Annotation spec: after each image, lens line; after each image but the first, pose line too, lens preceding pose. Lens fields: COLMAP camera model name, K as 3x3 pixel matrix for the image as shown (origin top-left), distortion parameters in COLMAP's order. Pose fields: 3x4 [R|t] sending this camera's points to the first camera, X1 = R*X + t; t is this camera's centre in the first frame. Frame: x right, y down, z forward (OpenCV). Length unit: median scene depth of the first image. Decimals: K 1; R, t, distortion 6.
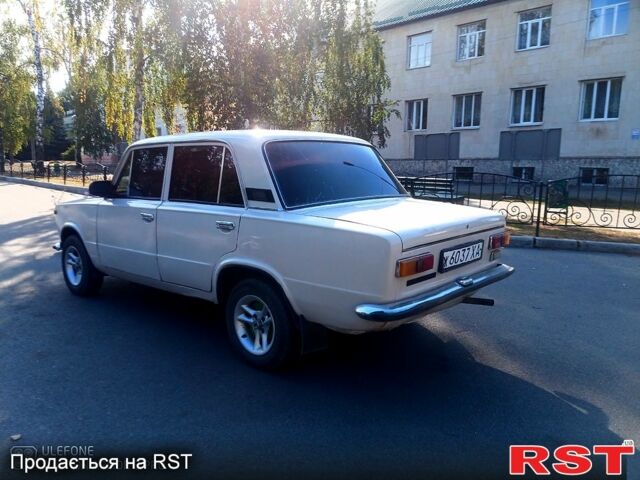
lens RADIAL K [[512.6, 0, 322.8], [0, 512.6, 238.7], [0, 0, 1]] dist [0.040446, -0.065450]
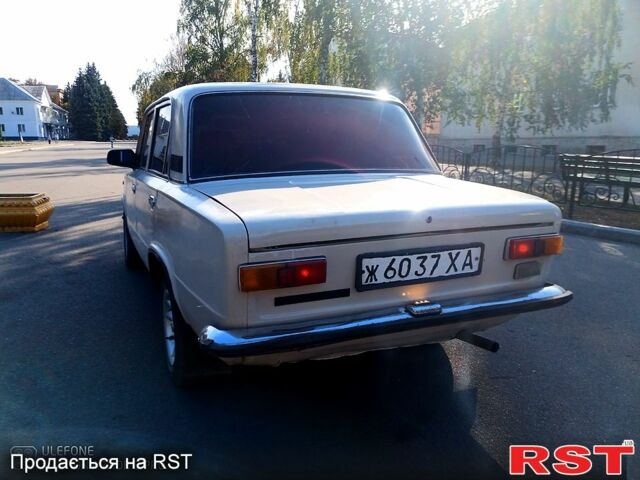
lens RADIAL K [[512.6, 0, 318.5], [0, 512.6, 241.0], [0, 0, 1]] dist [0.040446, -0.065450]
pose [[0.904749, 0.077582, -0.418821, 0.413695], [-0.061173, 0.996746, 0.052489, -0.022200], [0.421530, -0.021869, 0.906551, 0.386389]]
